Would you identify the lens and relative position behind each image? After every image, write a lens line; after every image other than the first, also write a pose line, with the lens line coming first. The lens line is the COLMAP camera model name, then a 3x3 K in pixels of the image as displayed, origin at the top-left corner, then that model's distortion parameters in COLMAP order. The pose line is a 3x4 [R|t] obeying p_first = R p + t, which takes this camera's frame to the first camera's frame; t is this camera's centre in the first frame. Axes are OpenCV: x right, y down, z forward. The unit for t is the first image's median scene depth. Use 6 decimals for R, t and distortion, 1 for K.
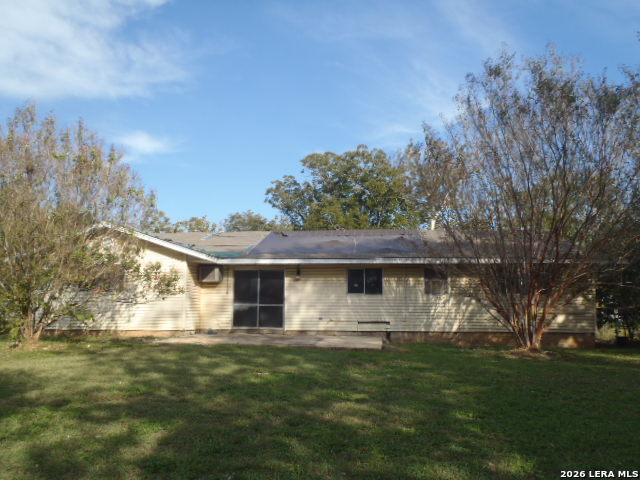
lens RADIAL K [[532.6, 0, 320.6], [0, 532.6, 239.0], [0, 0, 1]] dist [-0.056178, 0.027684]
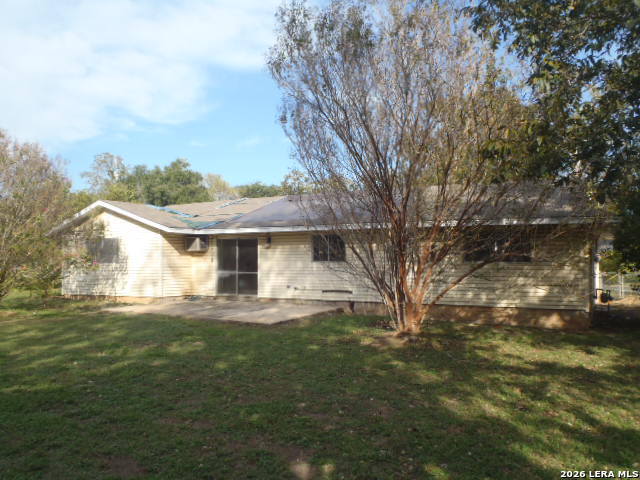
lens RADIAL K [[532.6, 0, 323.2], [0, 532.6, 233.0], [0, 0, 1]] dist [-0.056178, 0.027684]
pose [[0.925733, -0.027291, -0.377192, 0.434003], [0.058363, 0.995754, 0.071191, -0.016025], [0.373647, -0.087918, 0.923395, 0.121607]]
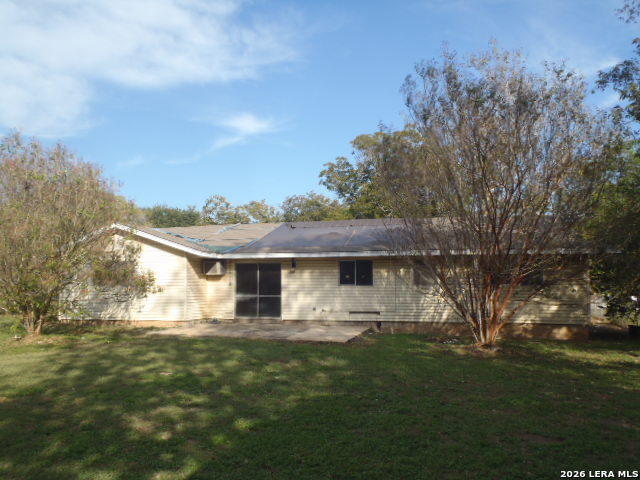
lens RADIAL K [[532.6, 0, 320.6], [0, 532.6, 244.7], [0, 0, 1]] dist [-0.056178, 0.027684]
pose [[0.987127, -0.020624, -0.158605, 0.179959], [0.029744, 0.998024, 0.055345, -0.033994], [0.157150, -0.059351, 0.985790, -0.024239]]
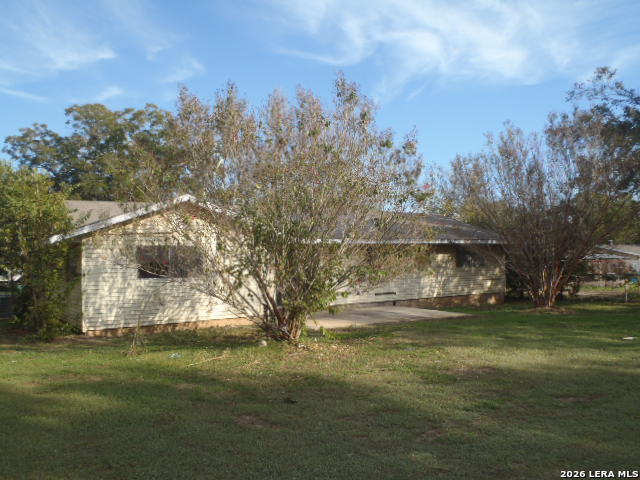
lens RADIAL K [[532.6, 0, 317.9], [0, 532.6, 242.3], [0, 0, 1]] dist [-0.056178, 0.027684]
pose [[0.780128, 0.000560, 0.625619, -0.734103], [-0.051073, 0.996719, 0.062794, -0.020136], [-0.623531, -0.080940, 0.777597, 0.197868]]
